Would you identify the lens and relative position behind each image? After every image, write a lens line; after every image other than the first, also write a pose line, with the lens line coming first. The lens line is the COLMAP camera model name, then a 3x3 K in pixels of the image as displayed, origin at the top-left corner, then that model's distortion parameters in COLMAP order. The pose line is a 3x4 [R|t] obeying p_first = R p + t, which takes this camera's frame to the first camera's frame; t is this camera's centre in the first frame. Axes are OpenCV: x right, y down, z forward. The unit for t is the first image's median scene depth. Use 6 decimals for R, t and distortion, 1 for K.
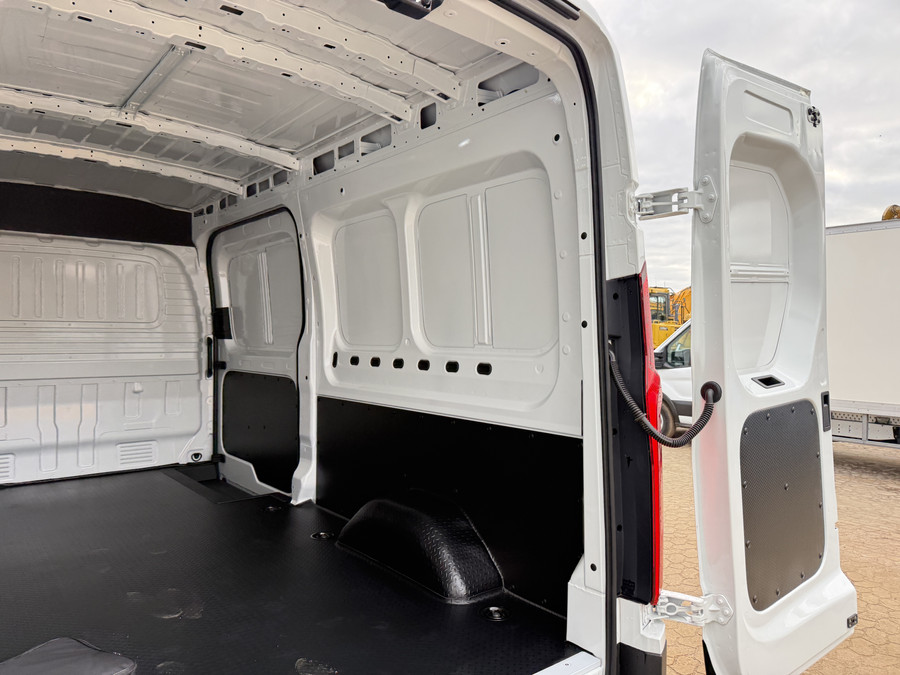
lens RADIAL K [[635.6, 0, 443.9], [0, 635.6, 341.5], [0, 0, 1]] dist [0.050804, -0.043676]
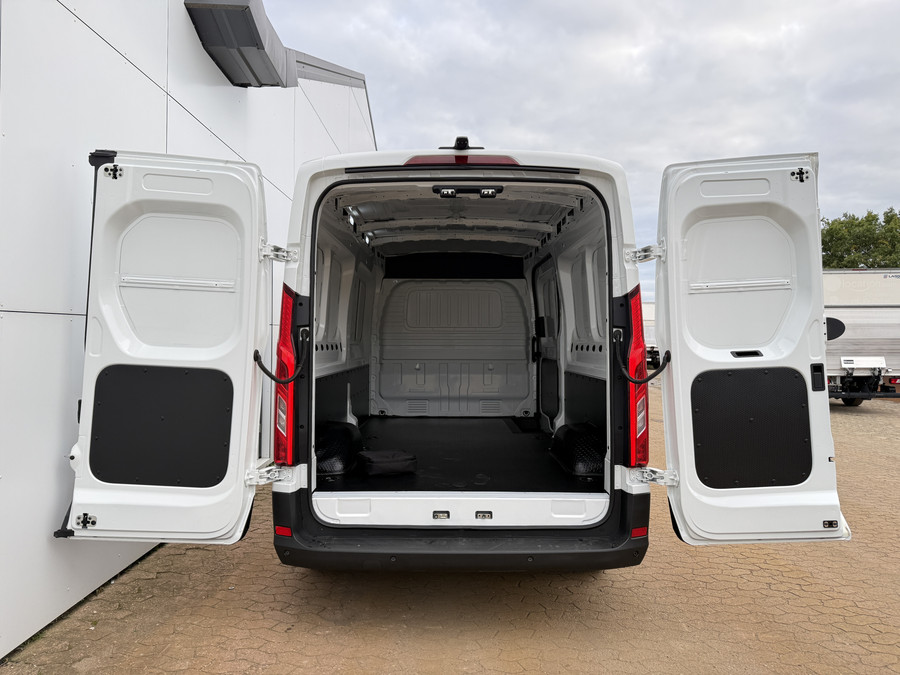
lens RADIAL K [[635.6, 0, 451.6], [0, 635.6, 341.3], [0, 0, 1]] dist [0.050804, -0.043676]
pose [[0.781548, -0.003943, -0.623832, 0.615310], [-0.004945, 0.999909, -0.012515, 0.035884], [0.623825, 0.012866, 0.781458, -0.453317]]
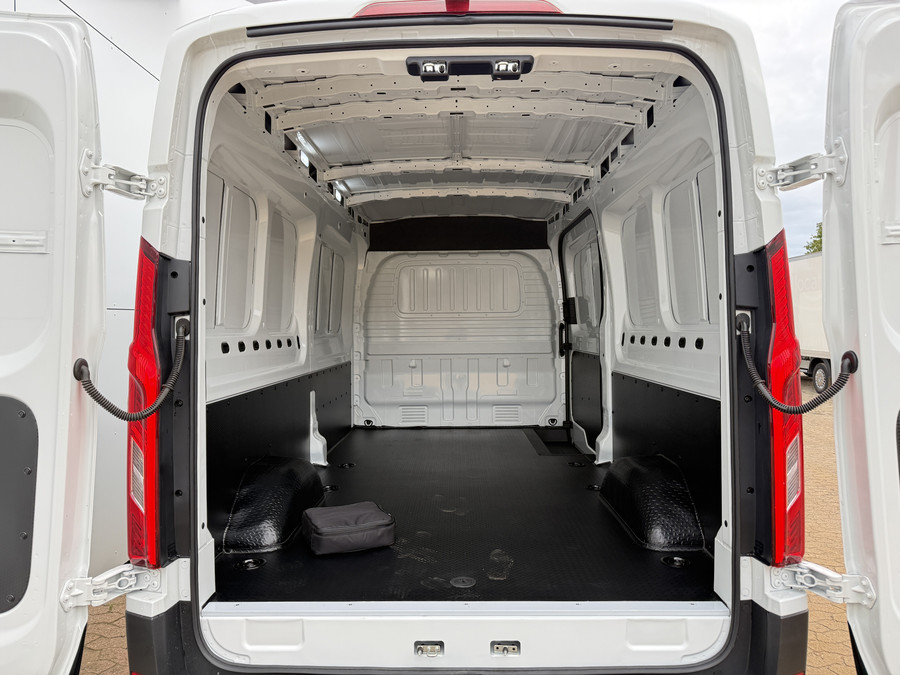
lens RADIAL K [[635.6, 0, 453.9], [0, 635.6, 335.9], [0, 0, 1]] dist [0.050804, -0.043676]
pose [[0.772946, -0.004495, -0.634456, 0.330377], [0.007453, 0.999970, 0.001995, 0.019441], [0.634429, -0.006271, 0.772956, -0.067271]]
